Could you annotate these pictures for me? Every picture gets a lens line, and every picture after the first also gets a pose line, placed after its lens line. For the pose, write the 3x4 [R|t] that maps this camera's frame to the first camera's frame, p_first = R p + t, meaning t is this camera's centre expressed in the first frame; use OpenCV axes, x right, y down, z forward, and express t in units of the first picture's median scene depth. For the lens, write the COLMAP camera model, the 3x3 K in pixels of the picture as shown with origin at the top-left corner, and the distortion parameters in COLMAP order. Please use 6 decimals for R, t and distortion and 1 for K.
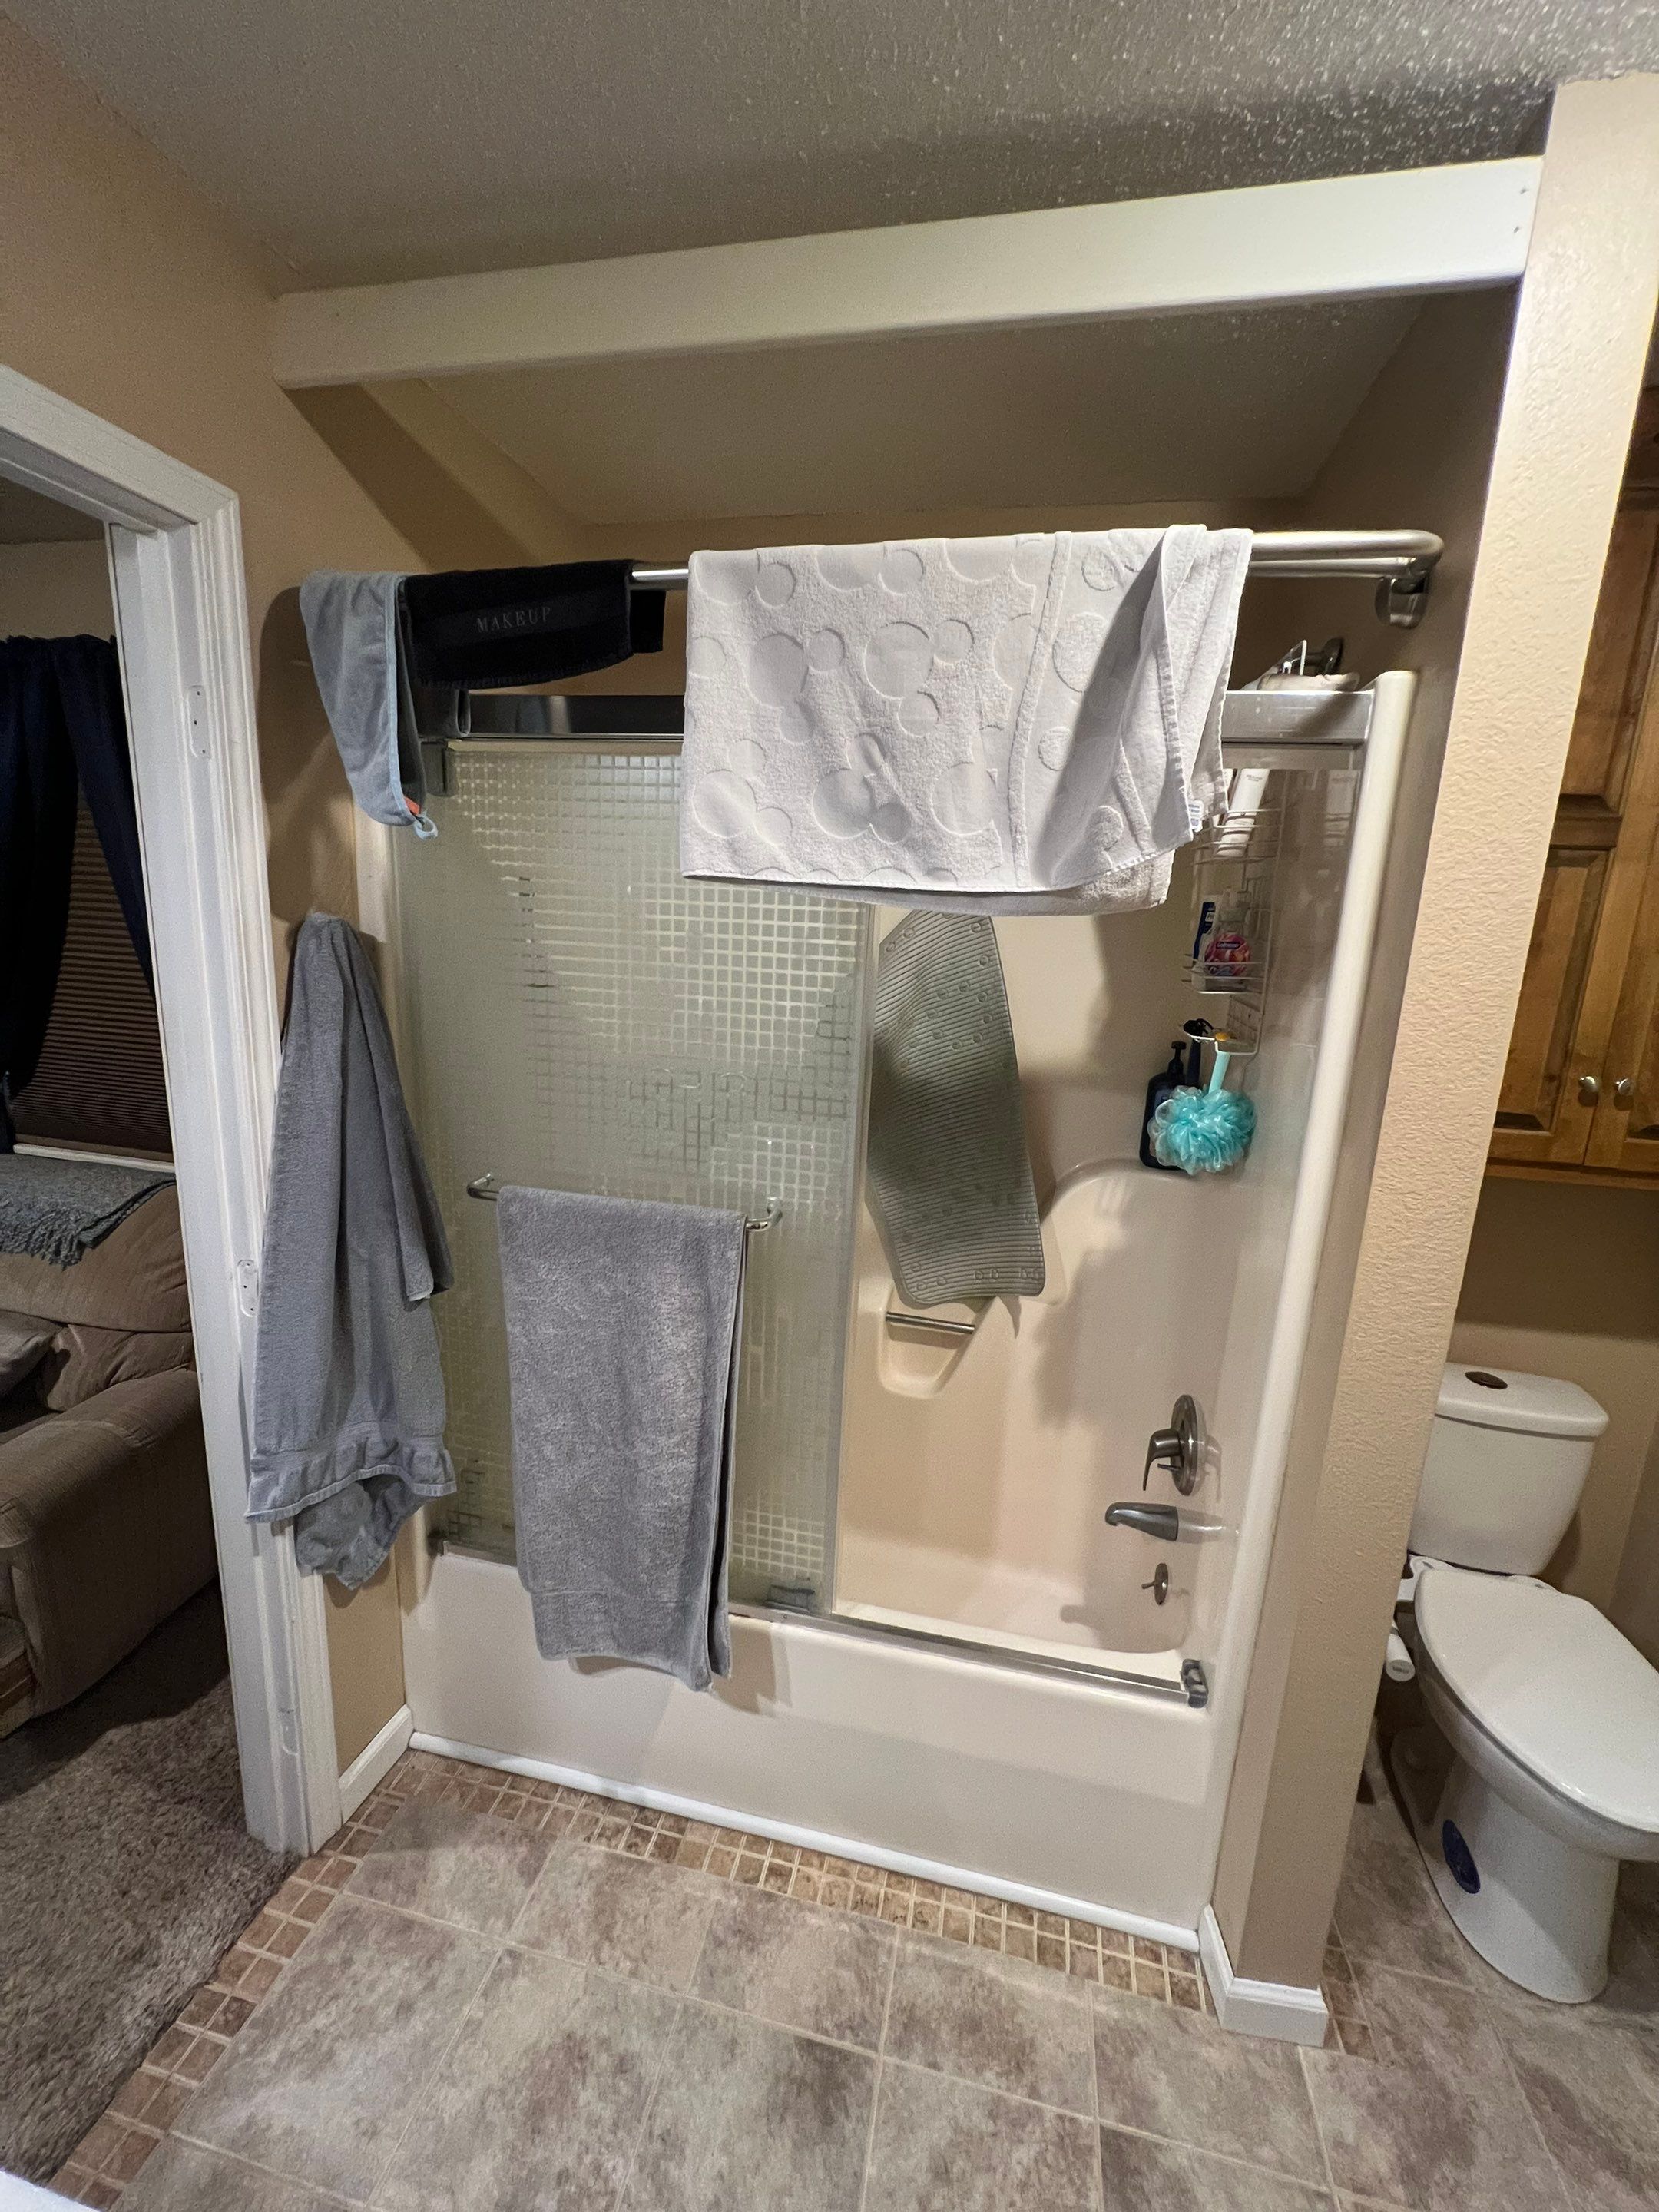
lens RADIAL K [[885.5, 0, 829.5], [0, 885.5, 1106.0], [0, 0, 1]] dist [-0.002179, 0.000405]
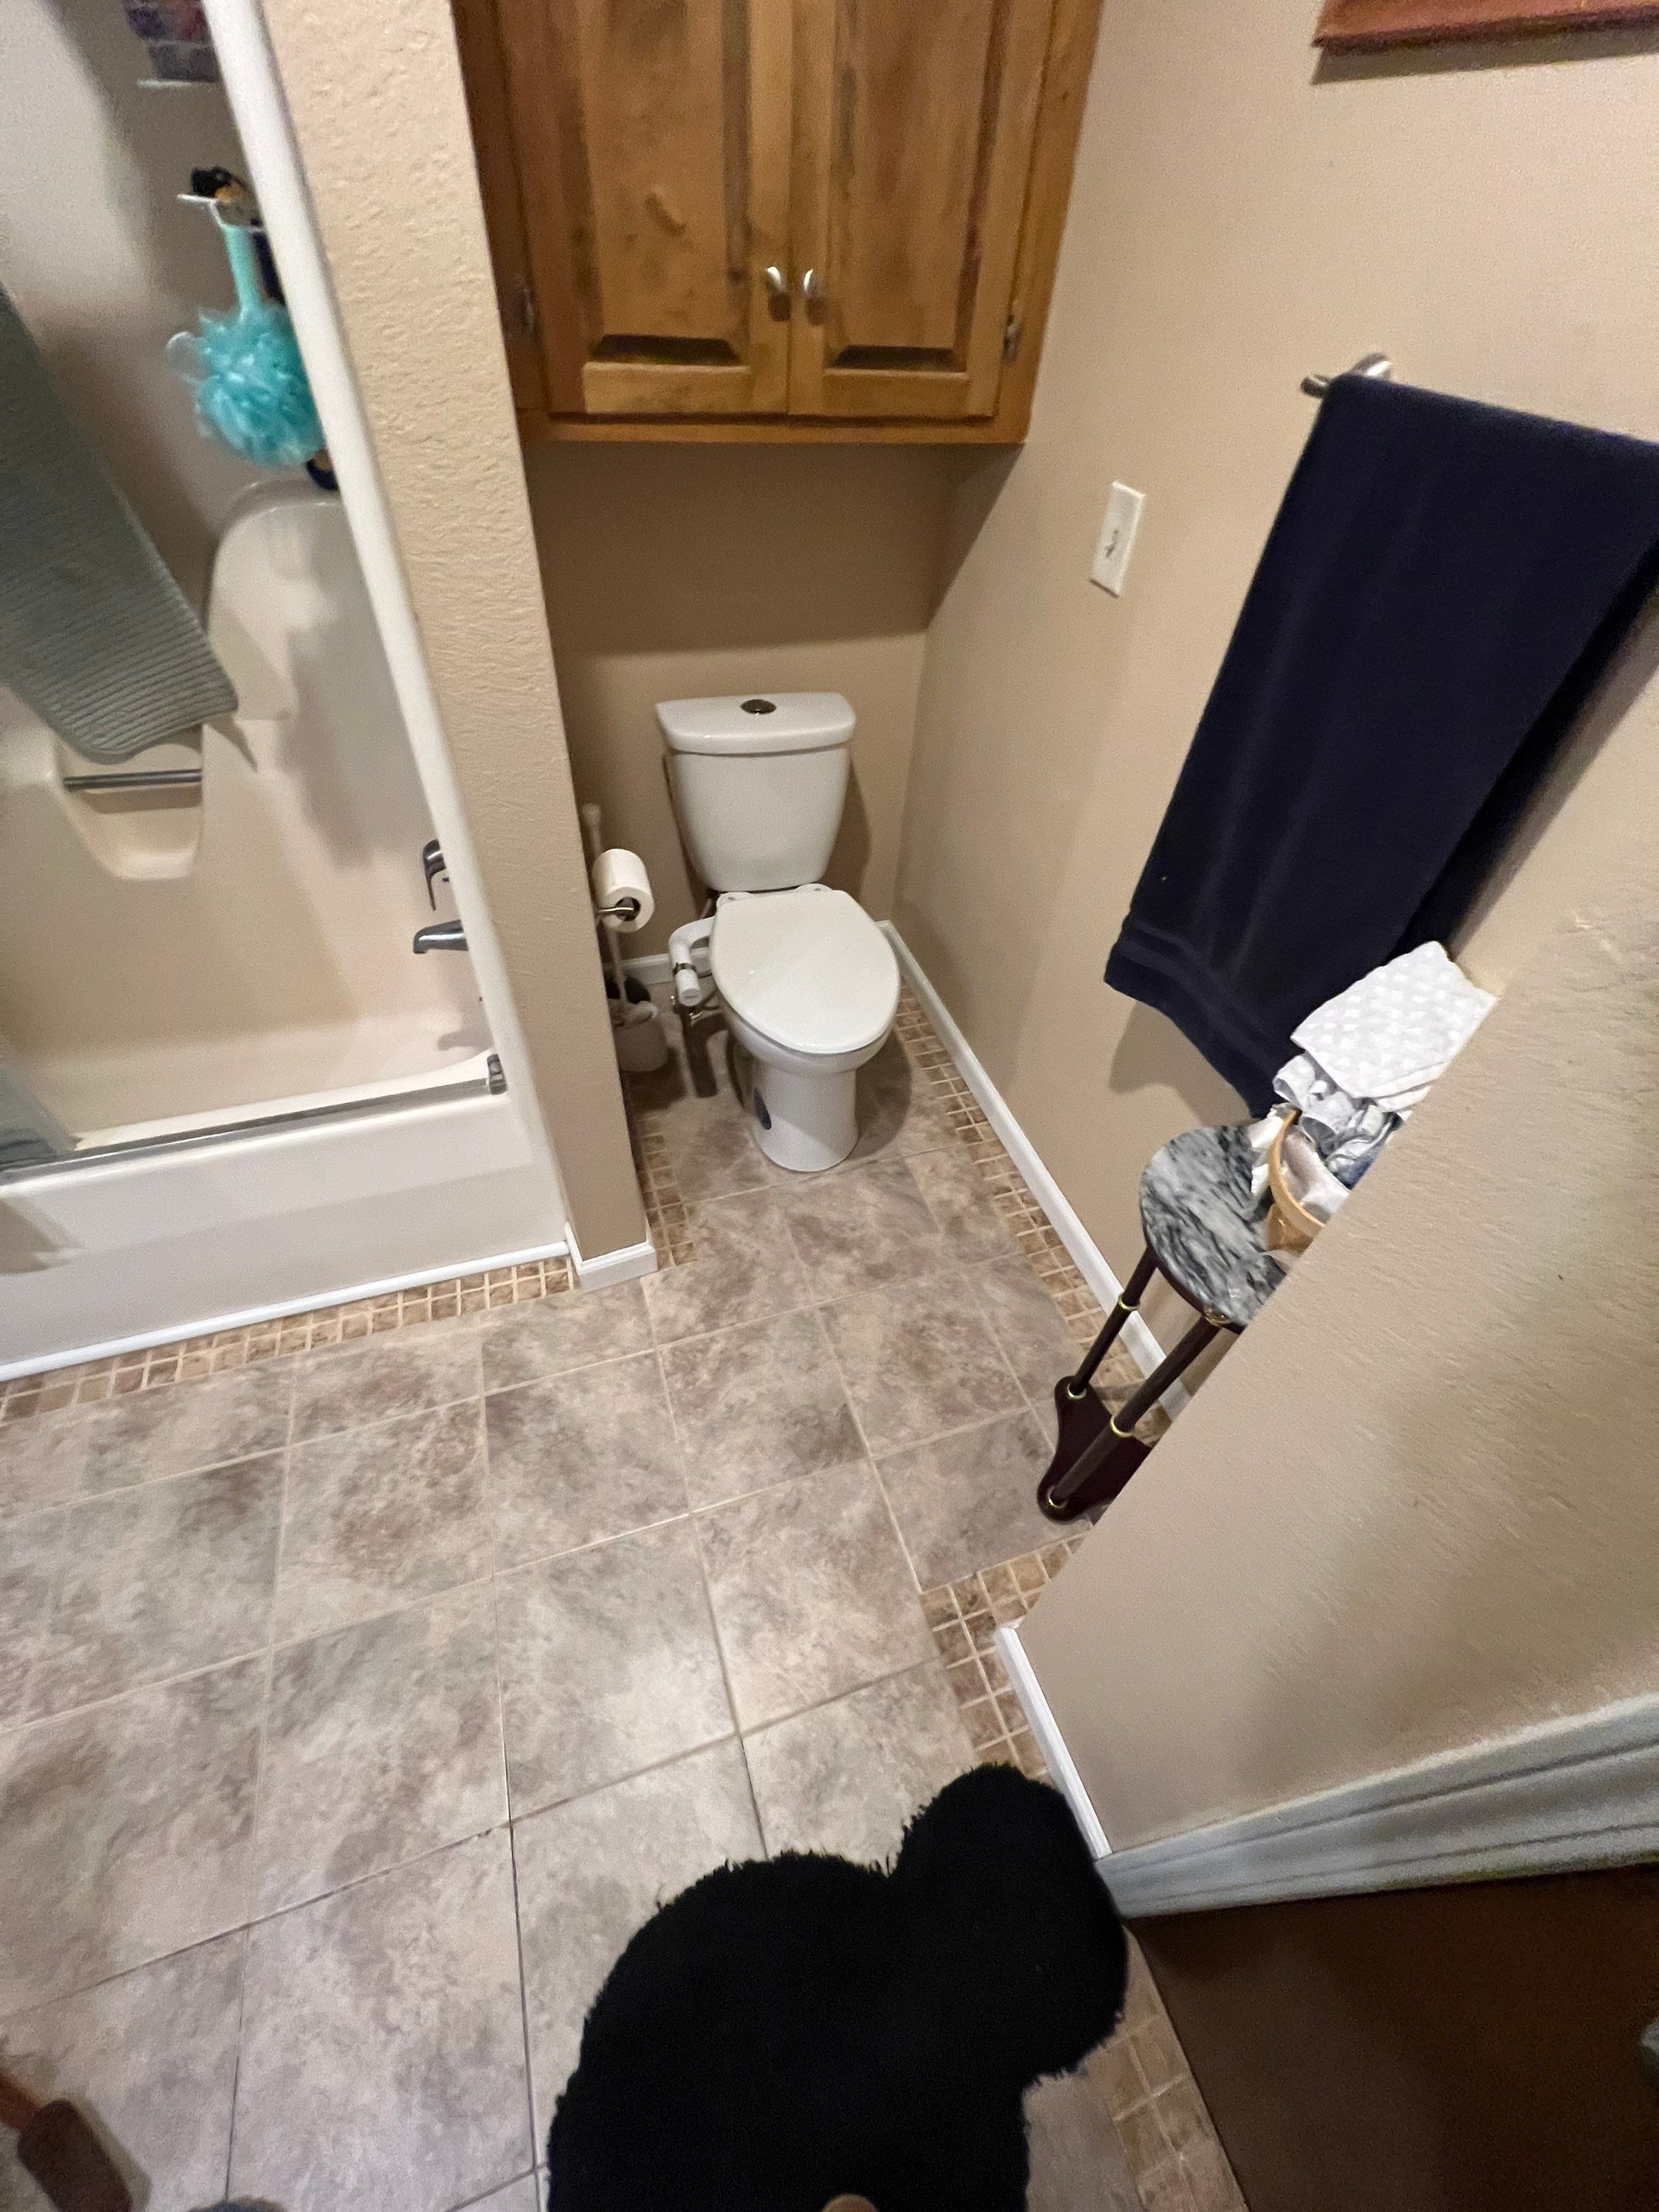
lens RADIAL K [[885.5, 0, 829.5], [0, 885.5, 1106.0], [0, 0, 1]] dist [-0.002179, 0.000405]
pose [[0.859873, -0.364859, 0.357068, 0.349150], [0.086248, 0.793206, 0.602815, 0.088366], [-0.503171, -0.487548, 0.713524, 0.046059]]
